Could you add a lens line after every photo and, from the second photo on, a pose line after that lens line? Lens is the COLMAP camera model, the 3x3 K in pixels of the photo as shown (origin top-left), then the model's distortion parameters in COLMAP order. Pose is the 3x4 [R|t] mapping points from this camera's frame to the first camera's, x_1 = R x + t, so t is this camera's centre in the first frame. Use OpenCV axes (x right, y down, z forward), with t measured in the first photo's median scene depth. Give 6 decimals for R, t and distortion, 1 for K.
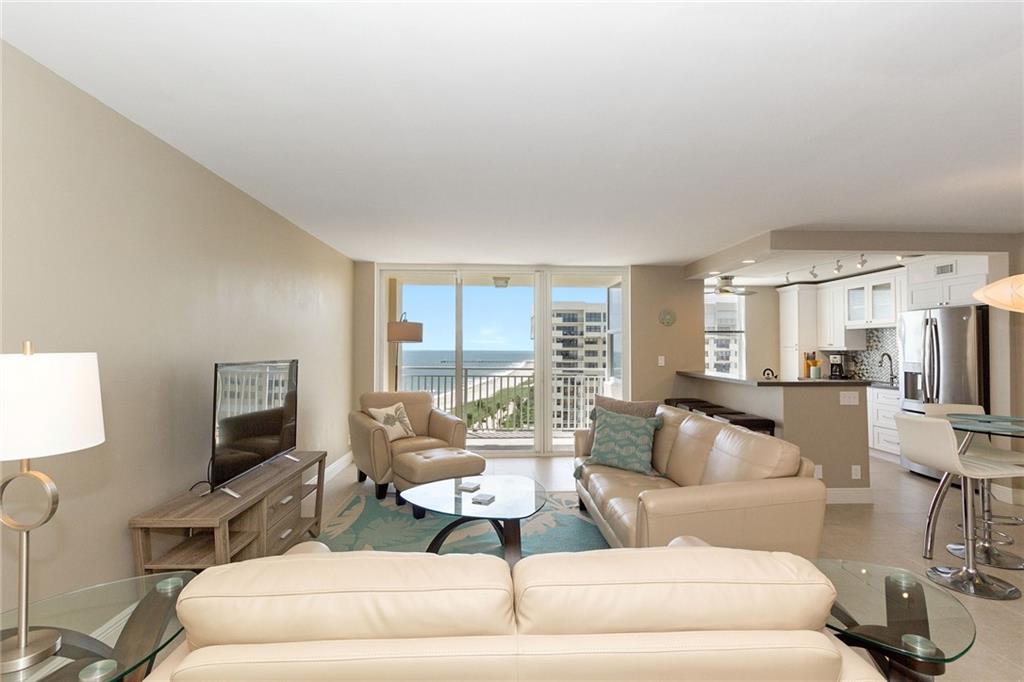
lens RADIAL K [[501.2, 0, 515.4], [0, 501.2, 335.2], [0, 0, 1]] dist [0.000606, 0.000166]
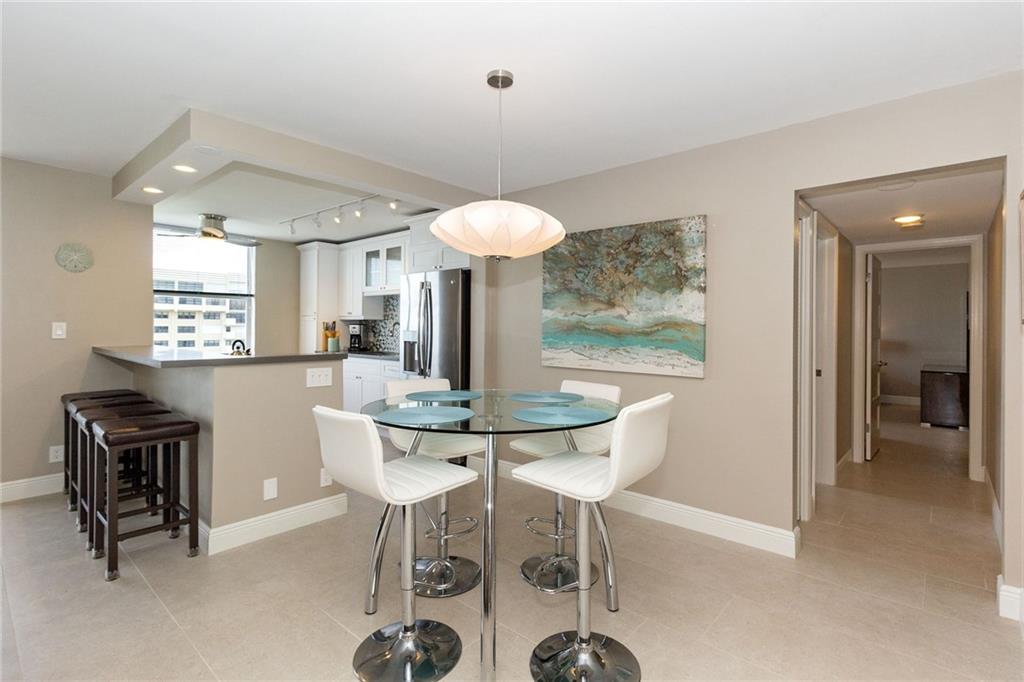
lens RADIAL K [[488.1, 0, 522.5], [0, 488.1, 327.4], [0, 0, 1]] dist [0.000731, 0.000259]
pose [[0.688739, 0.003641, 0.725000, 0.215325], [-0.026434, 0.999449, 0.020093, 0.019000], [-0.724527, -0.033004, 0.688456, 0.182308]]
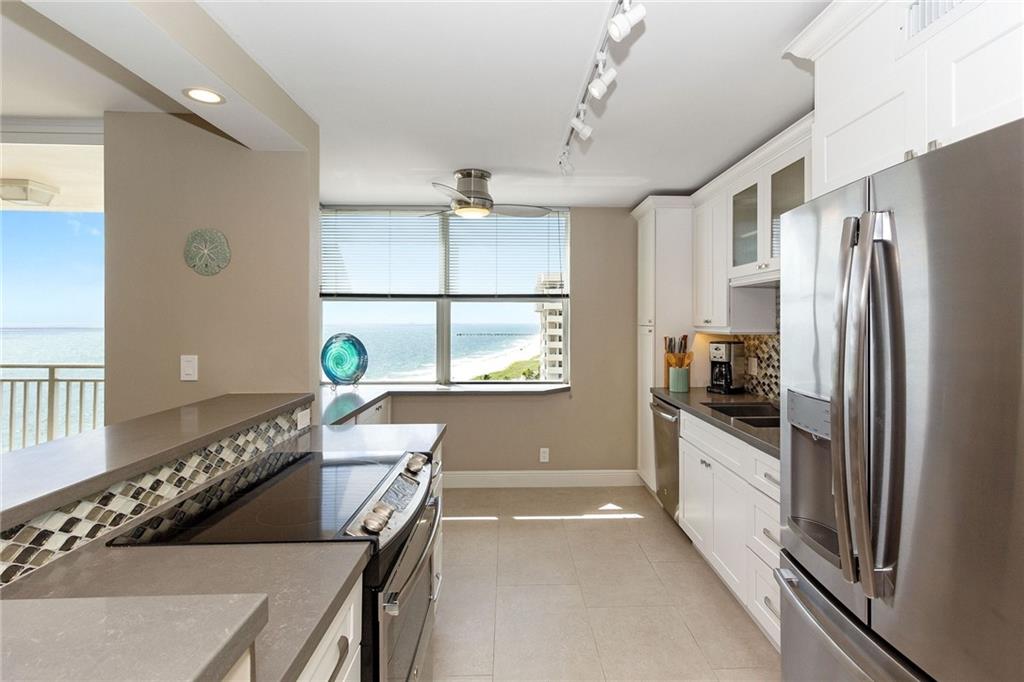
lens RADIAL K [[501.6, 0, 529.8], [0, 501.6, 323.2], [0, 0, 1]] dist [0.002758, 0.000338]
pose [[0.999964, -0.002087, -0.008207, 0.476727], [0.002340, 0.999517, 0.030980, 0.005907], [0.008139, -0.030998, 0.999486, 0.542831]]
